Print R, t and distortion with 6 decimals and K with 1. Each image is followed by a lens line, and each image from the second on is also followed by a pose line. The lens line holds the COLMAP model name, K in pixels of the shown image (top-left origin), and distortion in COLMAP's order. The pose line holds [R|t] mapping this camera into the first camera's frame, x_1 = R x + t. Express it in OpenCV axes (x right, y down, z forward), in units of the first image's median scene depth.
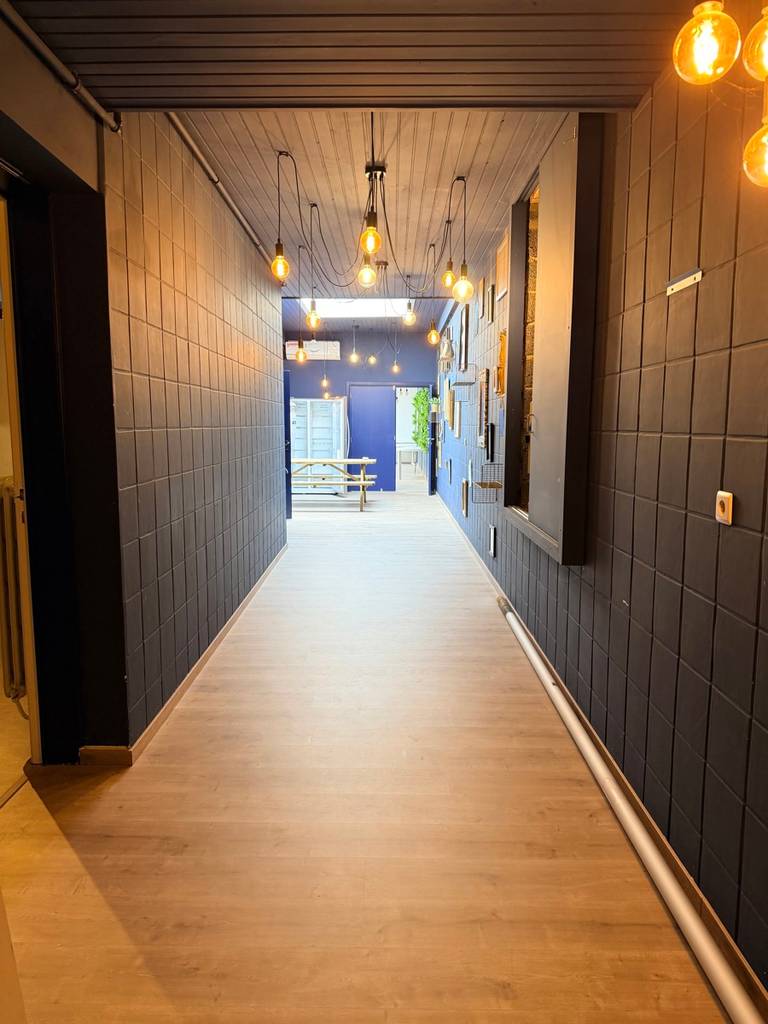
lens RADIAL K [[716.6, 0, 375.6], [0, 716.6, 514.6], [0, 0, 1]] dist [0.044862, -0.062888]
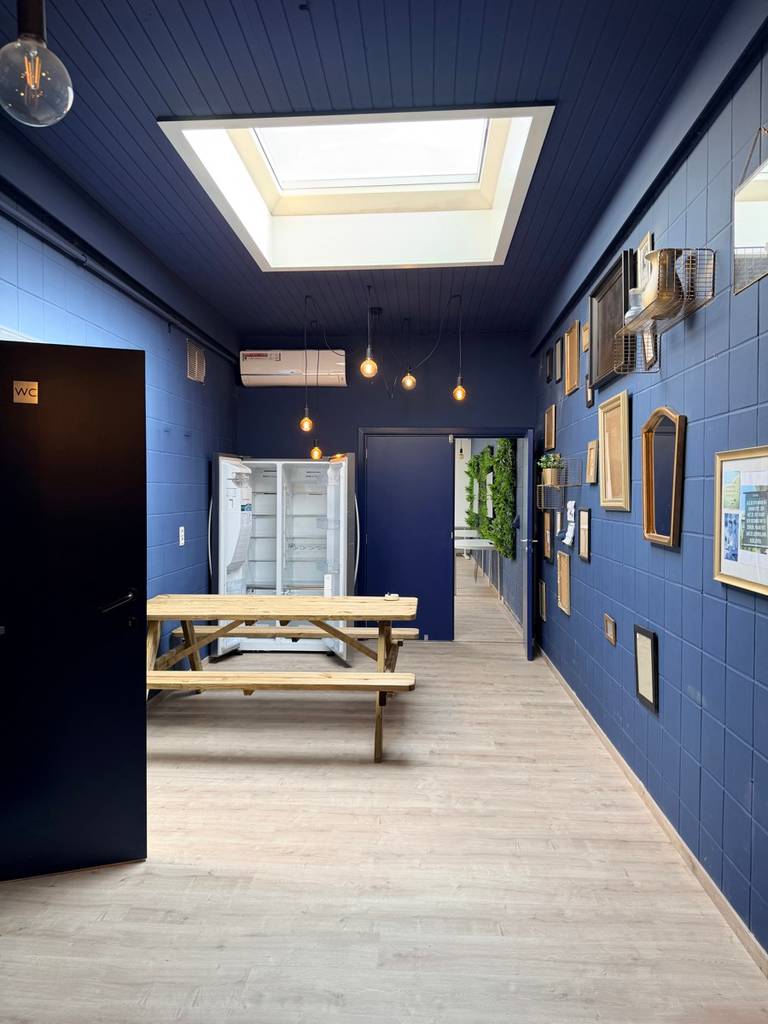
lens RADIAL K [[716.6, 0, 379.8], [0, 716.6, 510.6], [0, 0, 1]] dist [0.044862, -0.062888]
pose [[0.998919, -0.007051, -0.045954, -0.002871], [0.002352, 0.994831, -0.101515, -0.077339], [0.046432, 0.101297, 0.993772, 0.522550]]
